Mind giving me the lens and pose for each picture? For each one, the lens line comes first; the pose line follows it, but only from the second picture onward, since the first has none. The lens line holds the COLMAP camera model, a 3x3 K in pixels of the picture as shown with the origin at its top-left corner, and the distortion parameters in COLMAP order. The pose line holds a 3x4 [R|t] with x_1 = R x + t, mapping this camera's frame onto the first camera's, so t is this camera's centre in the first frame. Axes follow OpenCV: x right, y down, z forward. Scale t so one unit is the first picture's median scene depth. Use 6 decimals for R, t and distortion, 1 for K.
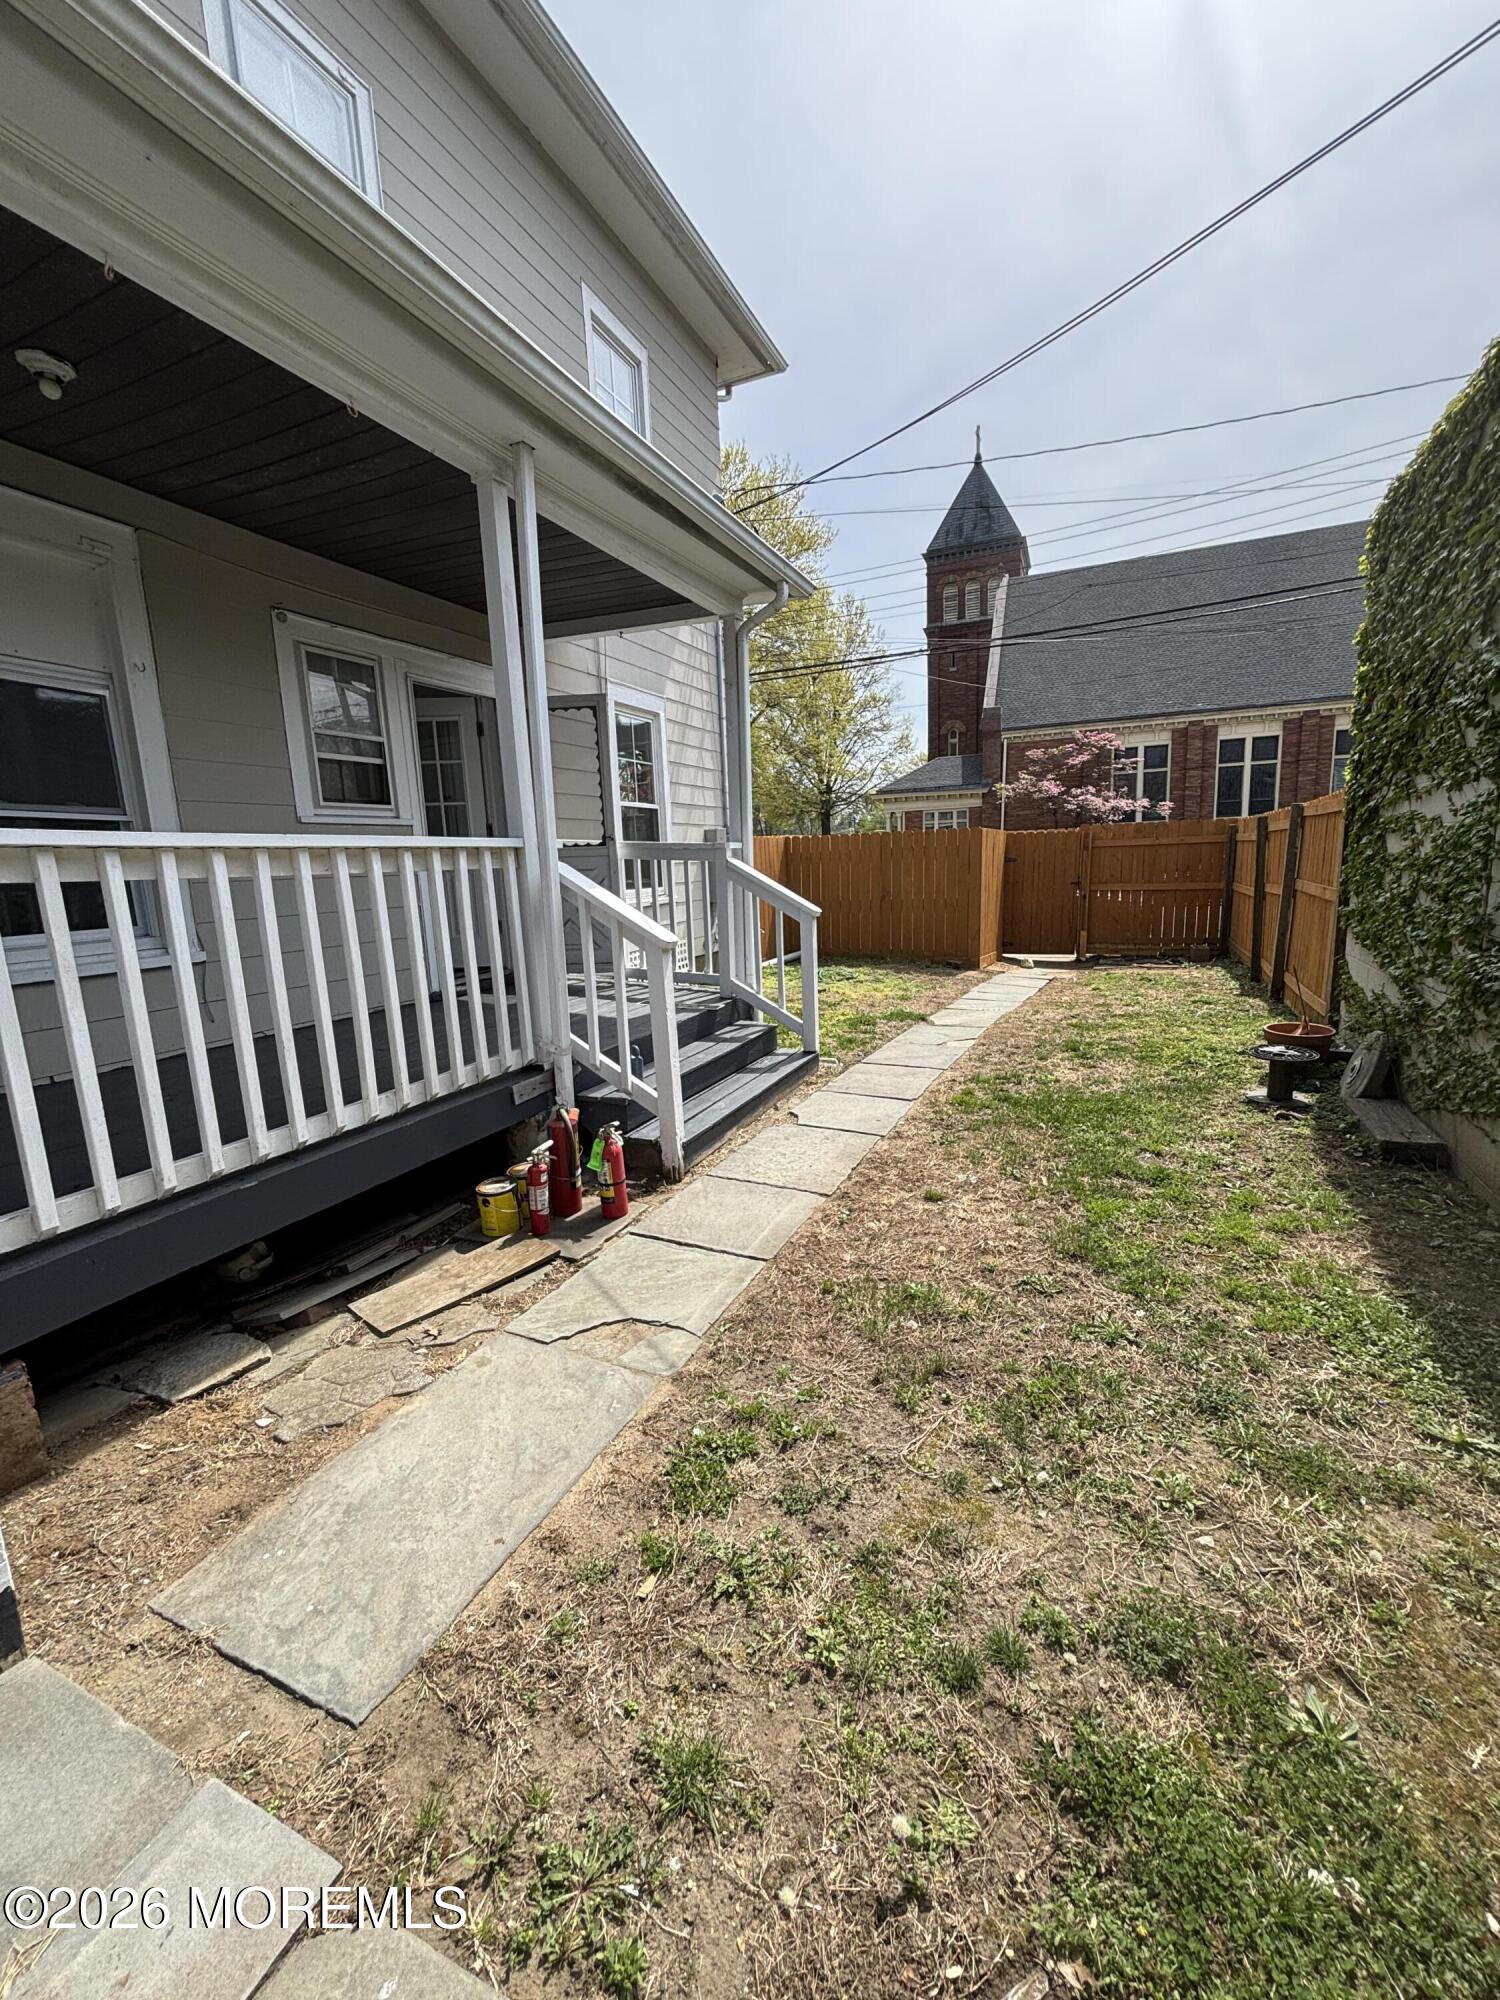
lens RADIAL K [[811.6, 0, 744.0], [0, 811.6, 1009.6], [0, 0, 1]] dist [0.002767, 0.000353]
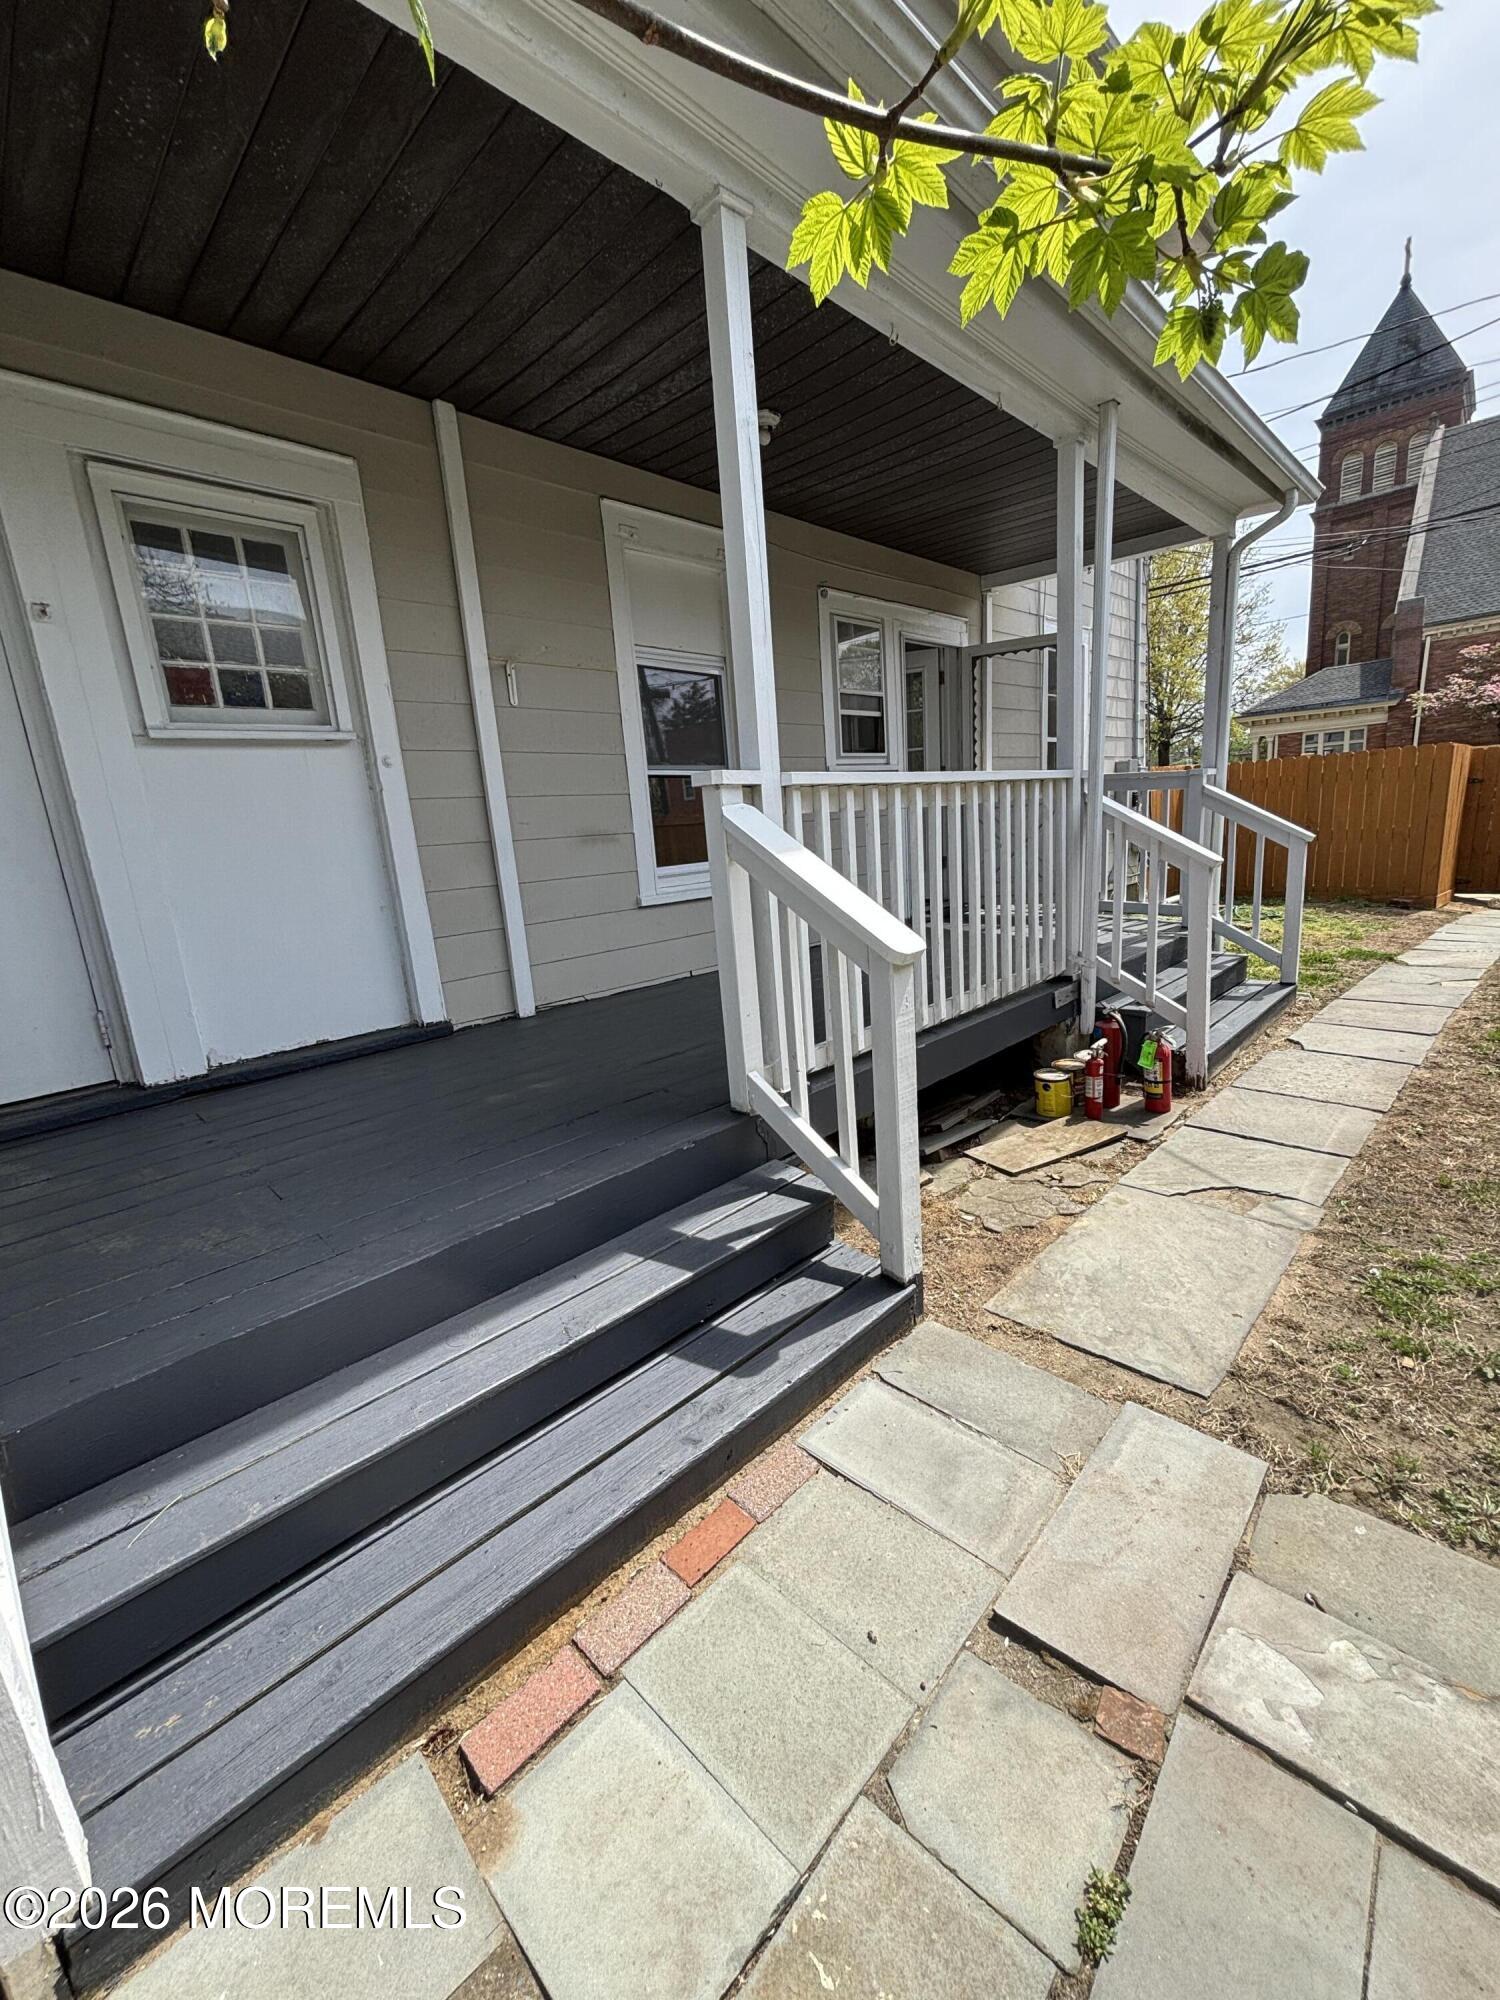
lens RADIAL K [[811.6, 0, 745.2], [0, 811.6, 1006.9], [0, 0, 1]] dist [0.002767, 0.000353]
pose [[0.940020, 0.045452, -0.338077, -0.272228], [-0.025824, 0.997721, 0.062331, 0.048846], [0.340139, -0.049862, 0.939052, -0.193417]]
